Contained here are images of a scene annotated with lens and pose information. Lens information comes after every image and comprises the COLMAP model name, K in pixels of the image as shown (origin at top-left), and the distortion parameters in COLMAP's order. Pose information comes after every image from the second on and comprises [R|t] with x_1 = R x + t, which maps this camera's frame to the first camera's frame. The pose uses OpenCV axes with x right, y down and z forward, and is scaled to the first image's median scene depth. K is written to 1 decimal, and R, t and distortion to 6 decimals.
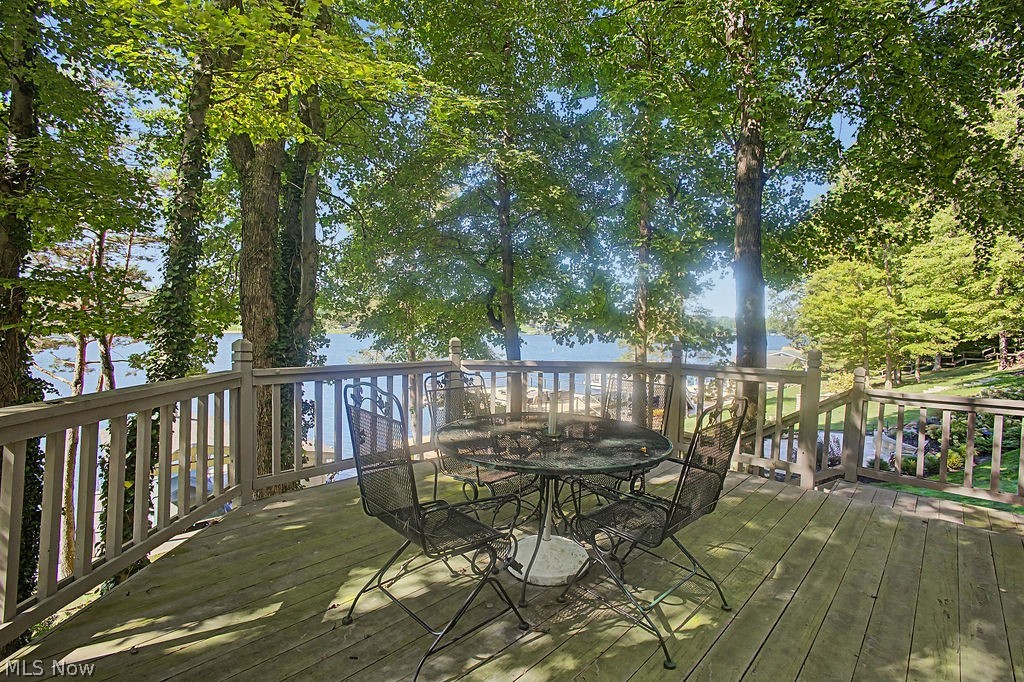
lens RADIAL K [[439.9, 0, 515.7], [0, 439.9, 345.1], [0, 0, 1]] dist [-0.000262, 0.000335]
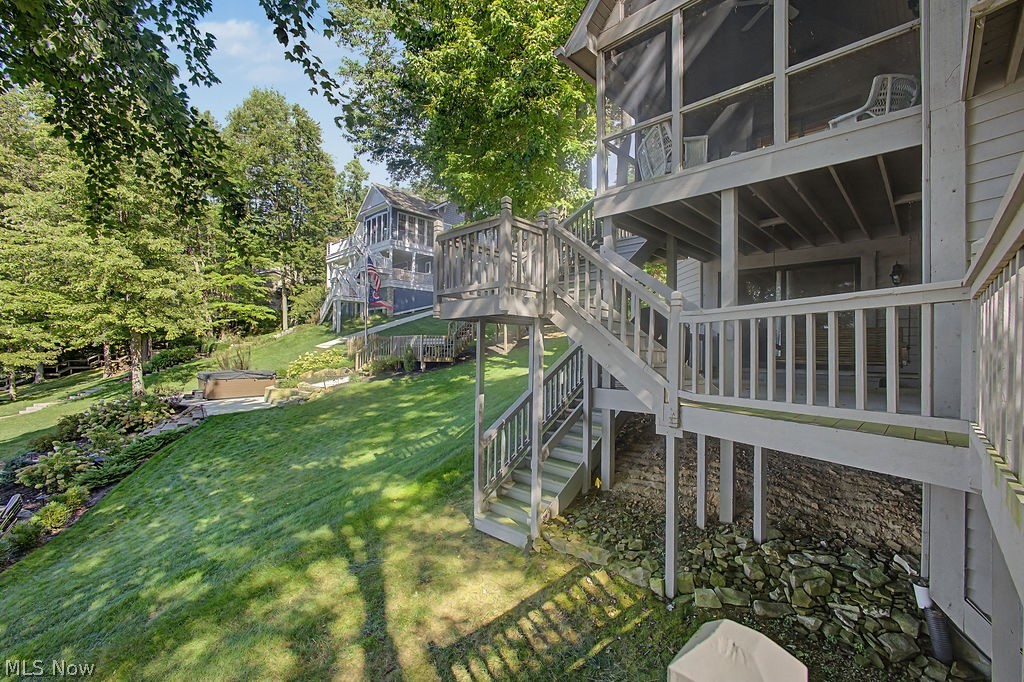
lens RADIAL K [[439.9, 0, 515.7], [0, 439.9, 345.1], [0, 0, 1]] dist [-0.000262, 0.000335]
pose [[-0.017865, -0.004989, 0.999828, 0.093575], [0.022837, 0.999725, 0.005397, -0.000715], [-0.999580, 0.022930, -0.017747, 0.092128]]
